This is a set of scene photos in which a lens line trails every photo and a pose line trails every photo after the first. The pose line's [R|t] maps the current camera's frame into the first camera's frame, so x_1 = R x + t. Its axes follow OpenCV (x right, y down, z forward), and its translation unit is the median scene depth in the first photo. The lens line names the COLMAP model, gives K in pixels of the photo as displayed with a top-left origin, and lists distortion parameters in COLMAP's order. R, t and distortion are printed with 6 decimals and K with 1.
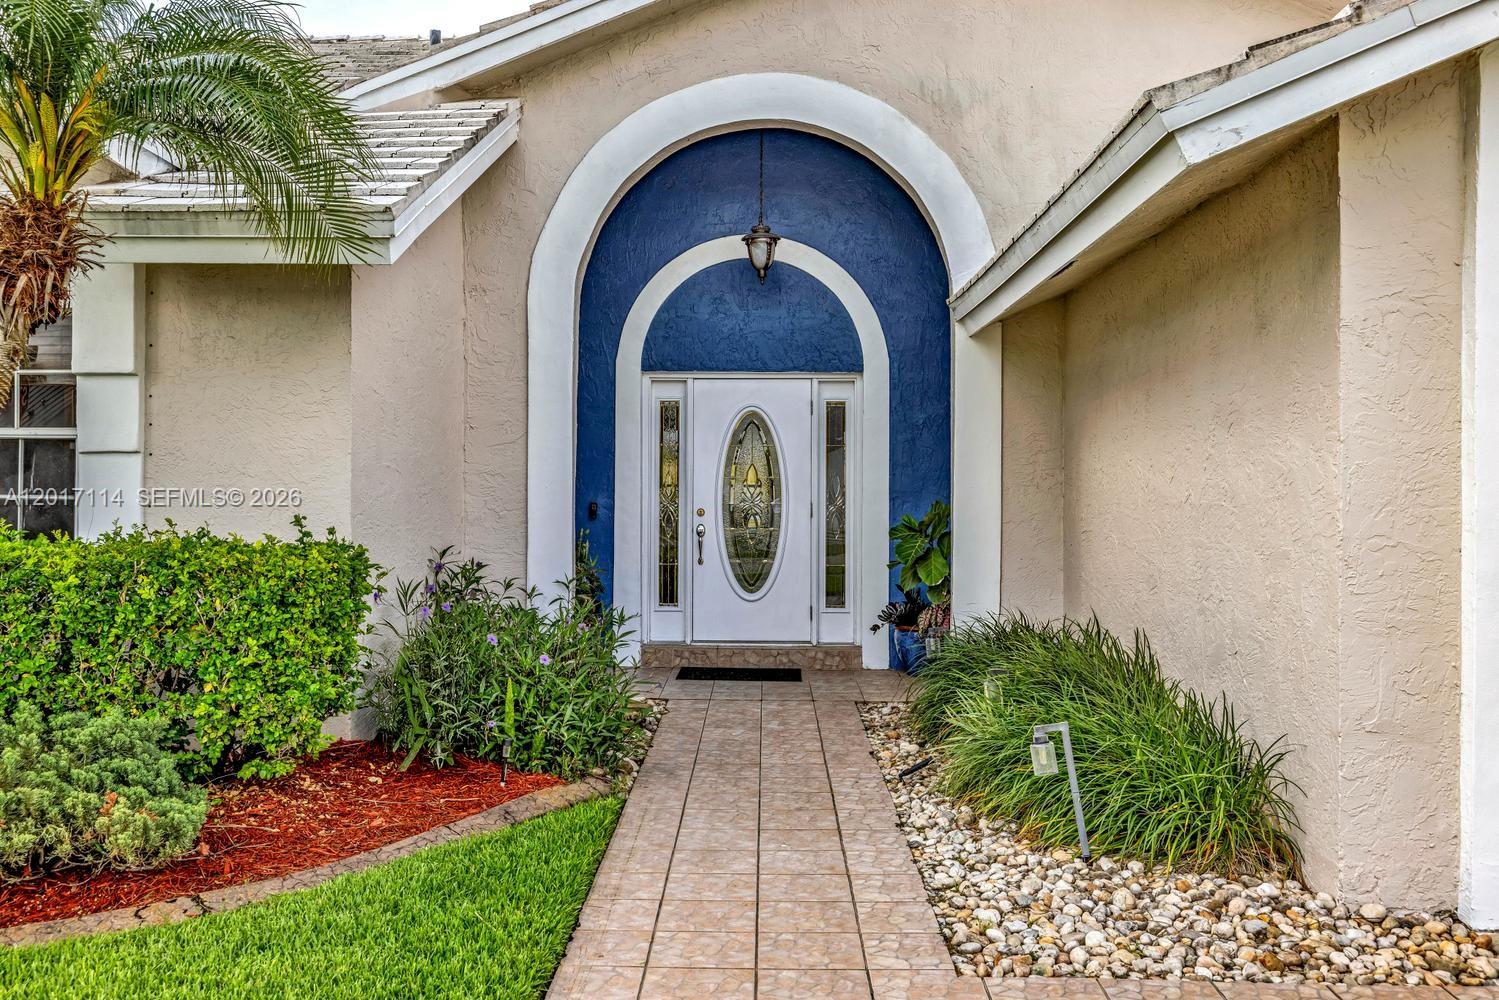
lens RADIAL K [[1445.9, 0, 749.5], [0, 1445.9, 500.0], [0, 0, 1]] dist [-0.008806, 0.010596]
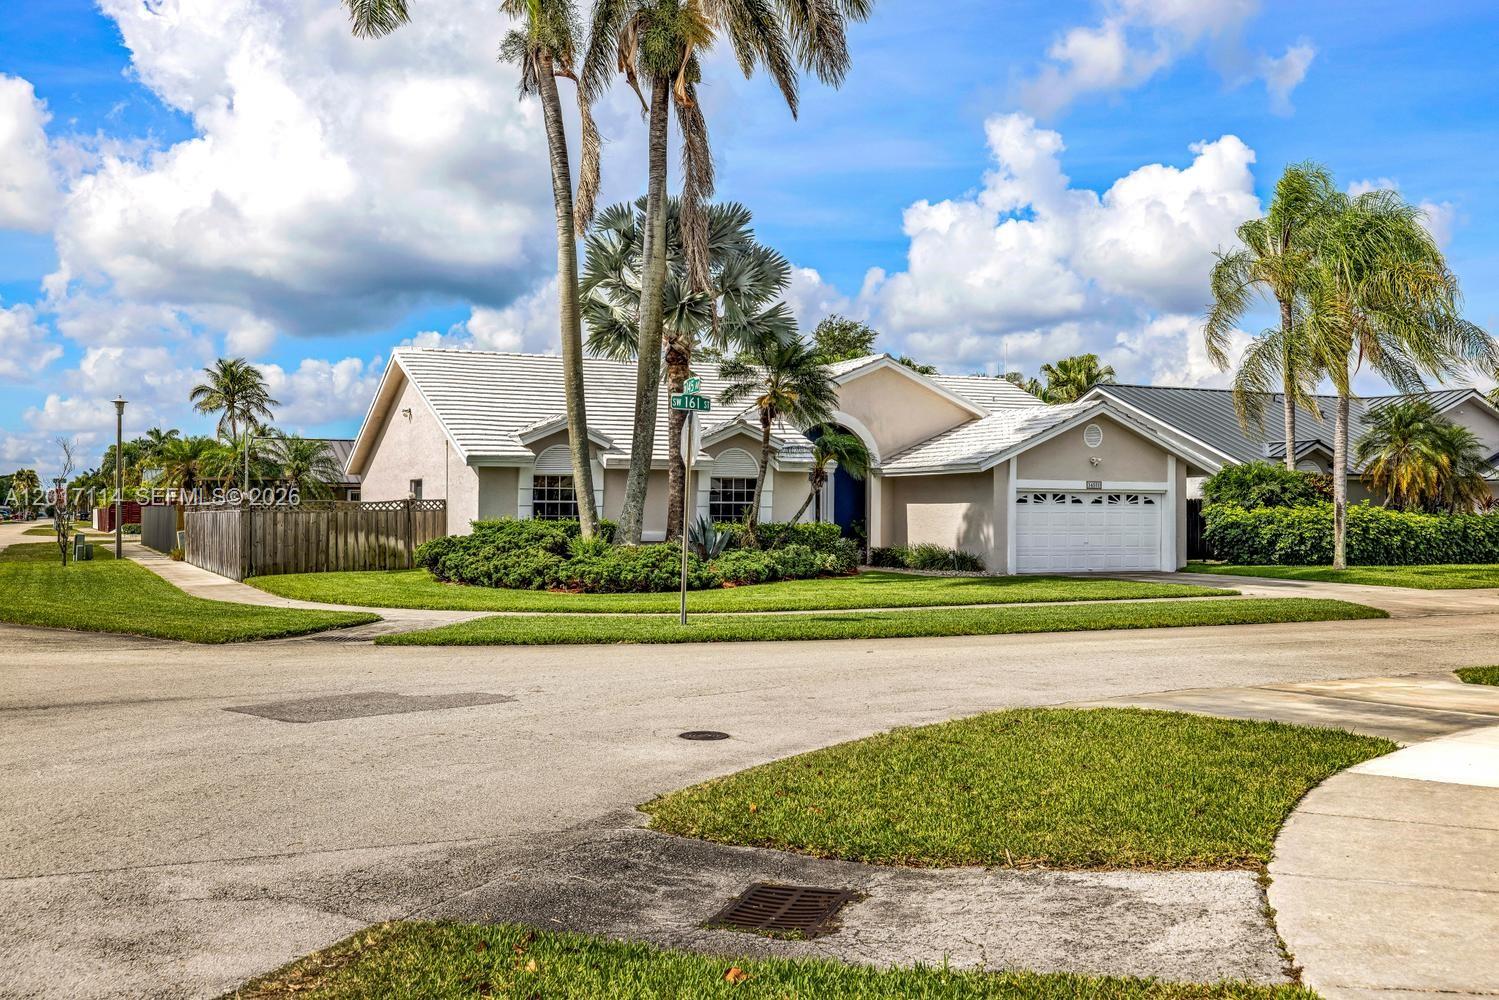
lens RADIAL K [[1445.9, 0, 749.5], [0, 1445.9, 500.0], [0, 0, 1]] dist [-0.008806, 0.010596]
pose [[0.888252, 0.003736, 0.459341, -1.960597], [0.002825, 0.999904, -0.013594, 0.006722], [-0.459347, 0.013372, 0.888156, -2.372659]]
